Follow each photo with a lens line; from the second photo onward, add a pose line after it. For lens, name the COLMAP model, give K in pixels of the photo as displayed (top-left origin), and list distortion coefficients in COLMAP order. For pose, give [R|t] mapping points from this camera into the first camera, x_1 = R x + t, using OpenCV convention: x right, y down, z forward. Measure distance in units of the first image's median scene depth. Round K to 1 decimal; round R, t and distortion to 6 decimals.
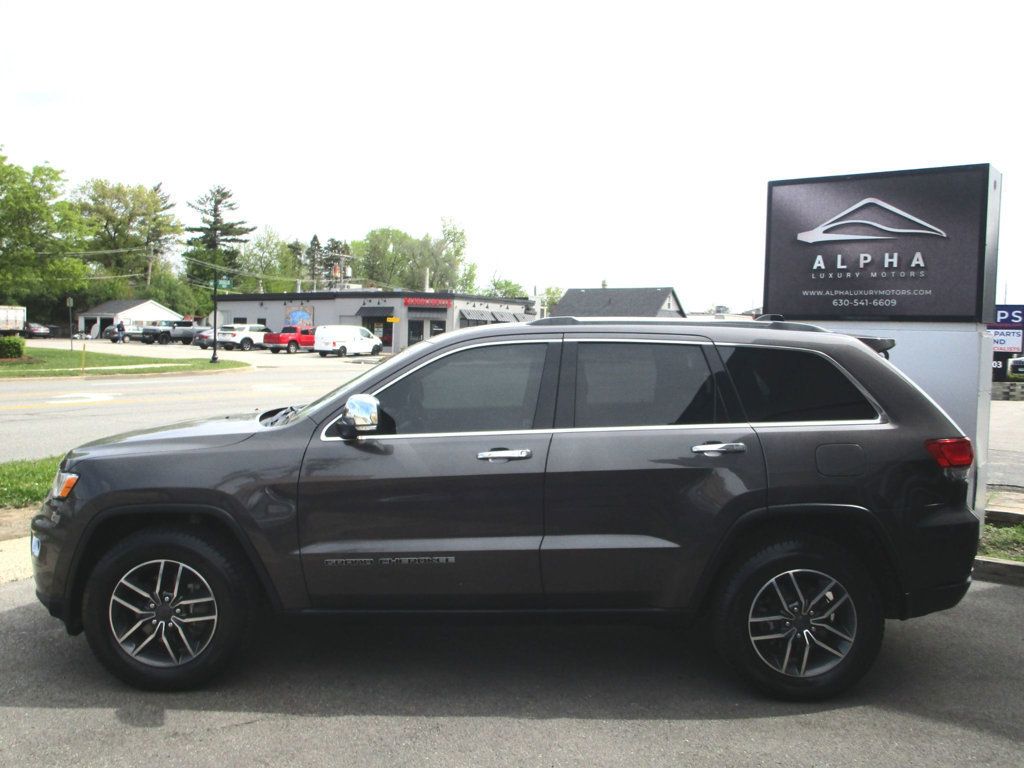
lens RADIAL K [[919.3, 0, 512.0], [0, 919.3, 384.0], [0, 0, 1]] dist [-0.012286, -0.009778]
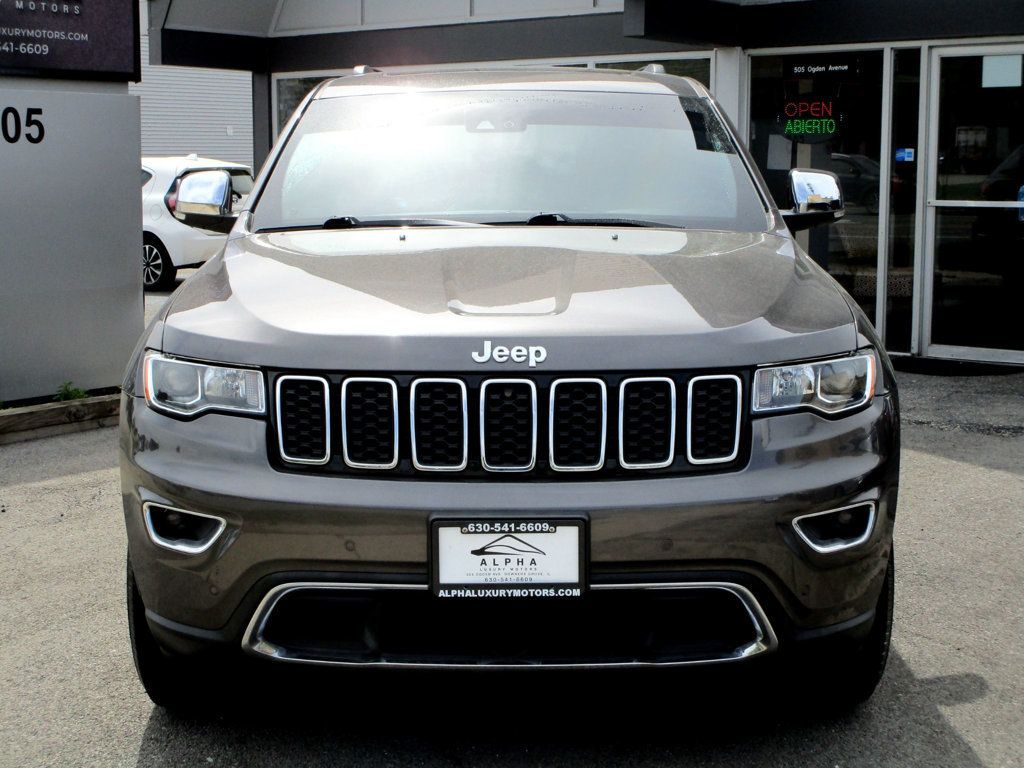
lens RADIAL K [[1561.4, 0, 512.0], [0, 1561.4, 384.0], [0, 0, 1]] dist [-0.056367, -0.102480]
pose [[-0.003375, -0.165840, 0.986147, -0.723873], [0.048852, 0.984948, 0.165805, -0.018496], [-0.998800, 0.048734, 0.004778, 0.654792]]
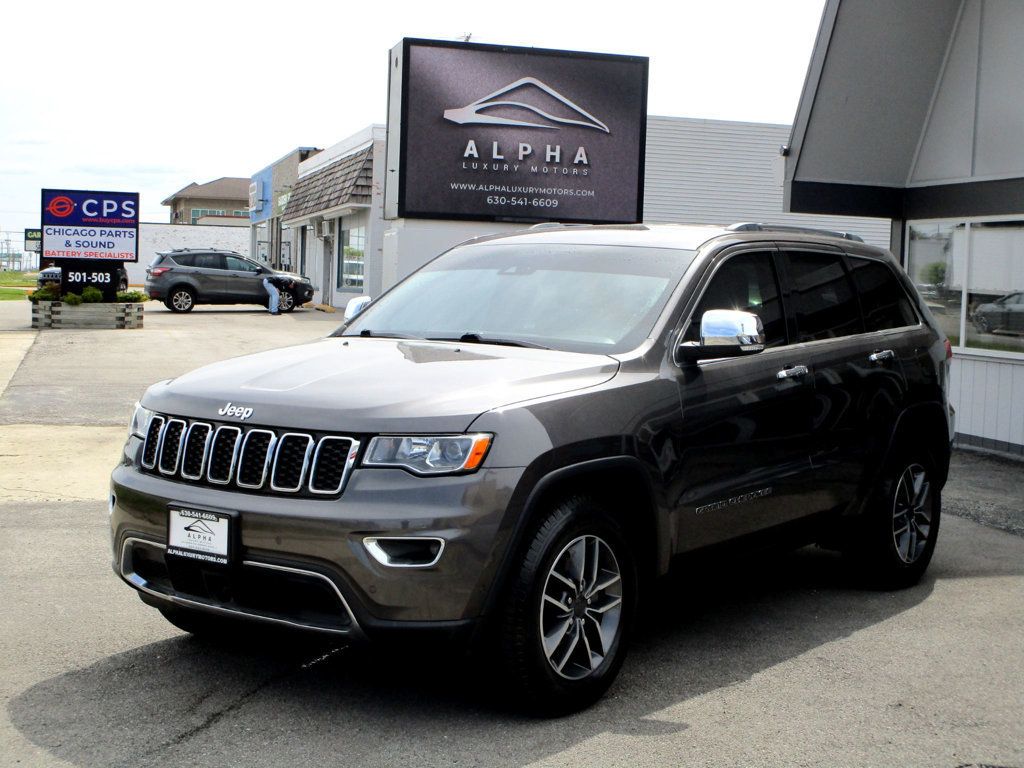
lens RADIAL K [[1561.4, 0, 512.0], [0, 1561.4, 384.0], [0, 0, 1]] dist [-0.056367, -0.102480]
pose [[0.597938, -0.058598, 0.799398, -0.772321], [0.021800, 0.998144, 0.056860, -0.003640], [-0.801246, -0.016572, 0.598105, 0.152625]]
